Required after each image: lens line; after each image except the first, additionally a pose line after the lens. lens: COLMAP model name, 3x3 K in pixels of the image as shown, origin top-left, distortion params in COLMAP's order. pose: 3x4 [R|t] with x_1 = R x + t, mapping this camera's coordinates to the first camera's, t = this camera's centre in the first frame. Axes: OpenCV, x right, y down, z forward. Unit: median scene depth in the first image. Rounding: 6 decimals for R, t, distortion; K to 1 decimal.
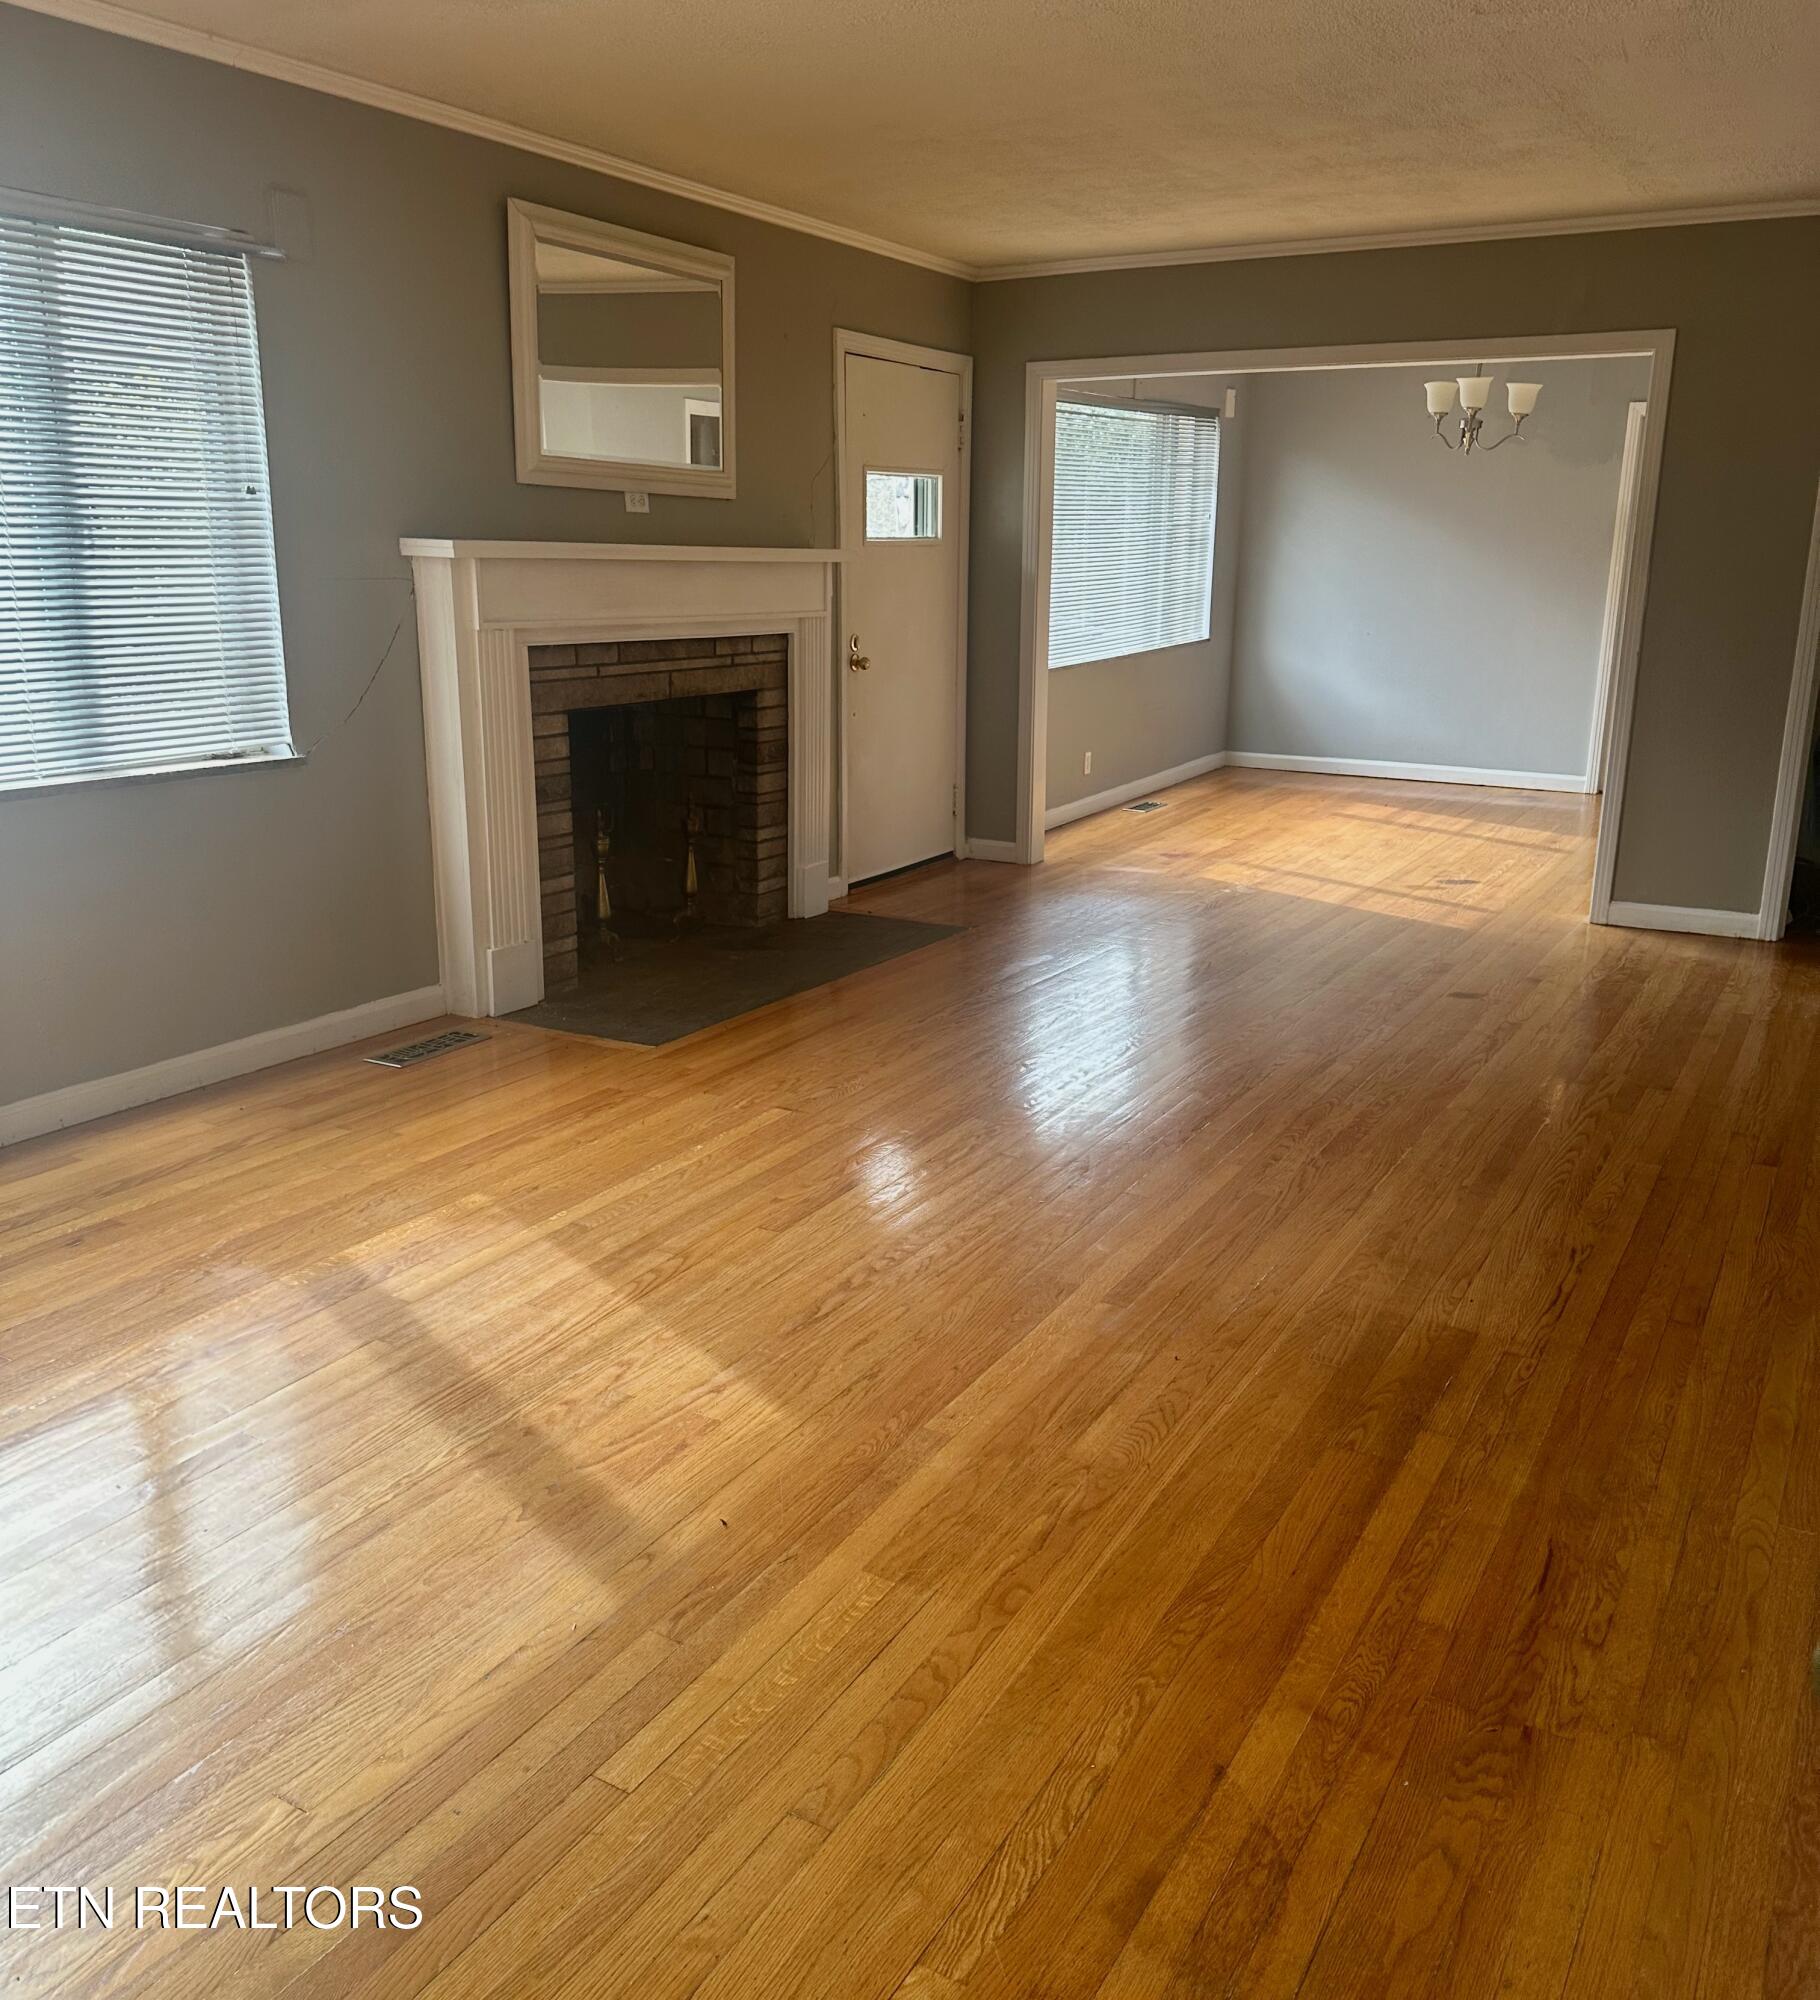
lens RADIAL K [[1661.0, 0, 910.0], [0, 1661.0, 1000.0], [0, 0, 1]] dist [0.088943, -0.180030]
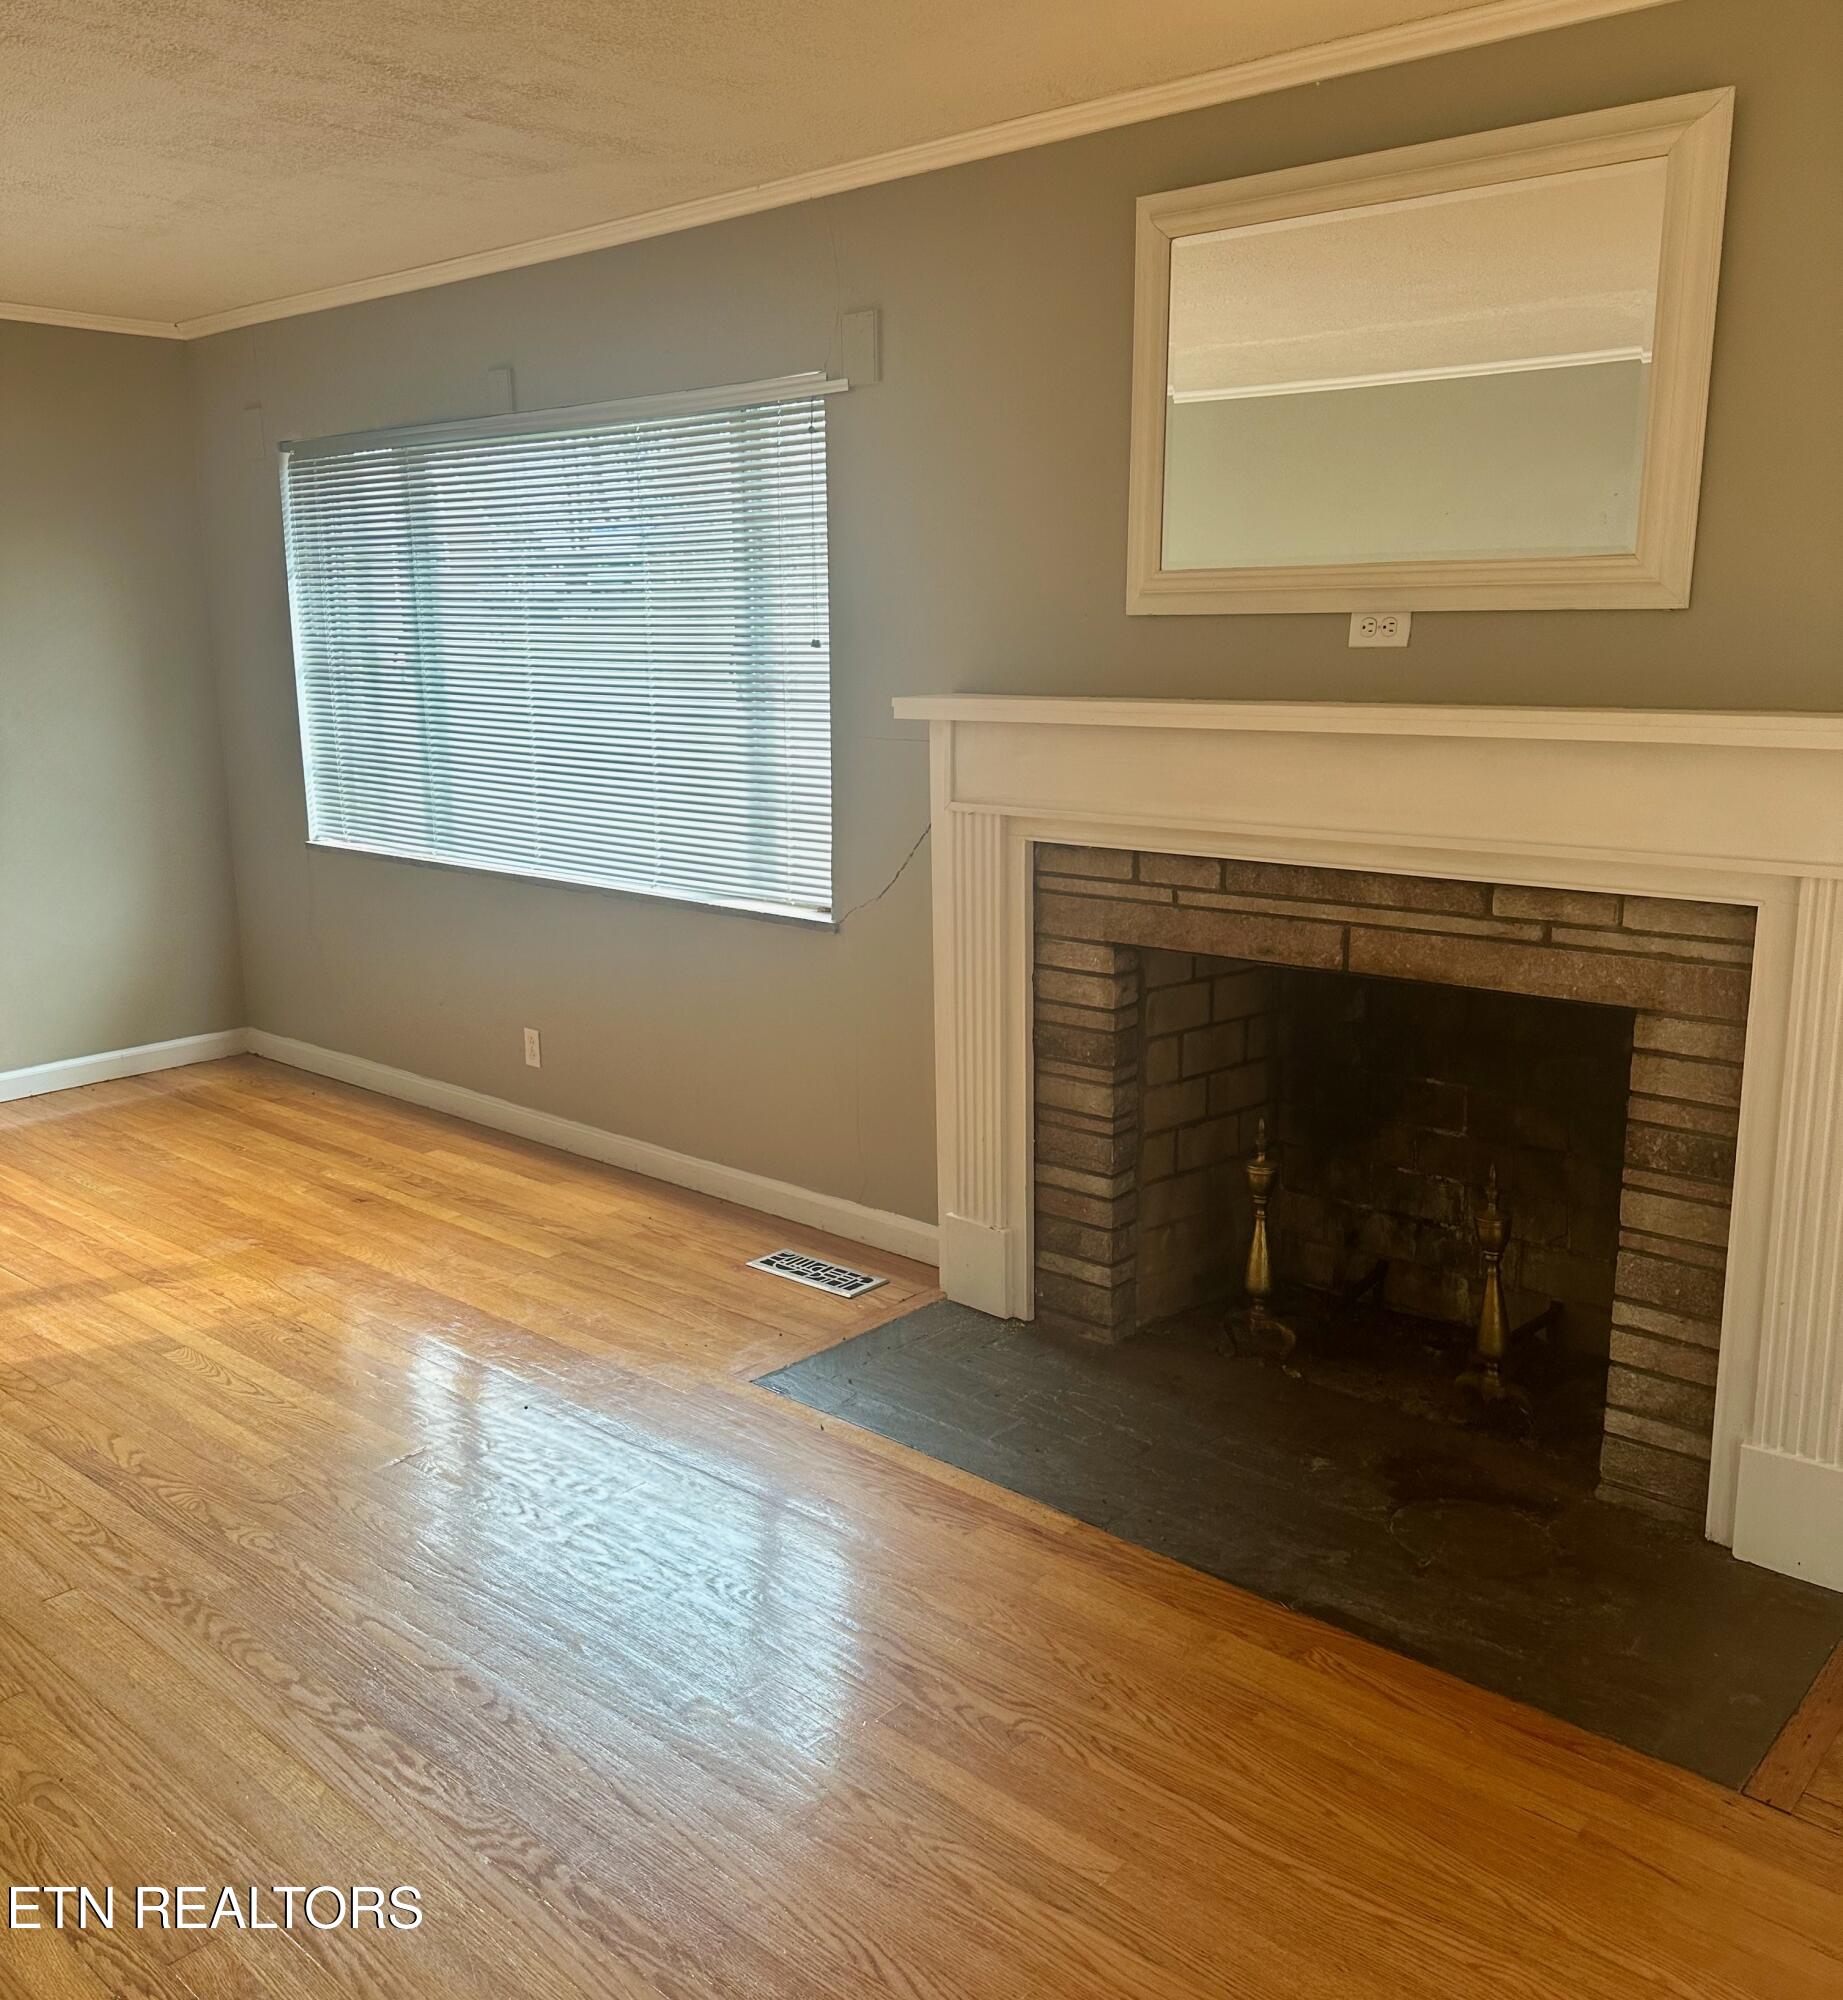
lens RADIAL K [[1775.1, 0, 920.8], [0, 1775.1, 960.9], [0, 0, 1]] dist [0.127487, -0.193088]
pose [[-0.216976, 0.175373, -0.960295, 0.485328], [-0.239480, 0.944105, 0.226526, -0.301509], [0.946346, 0.279123, -0.162850, 1.017619]]
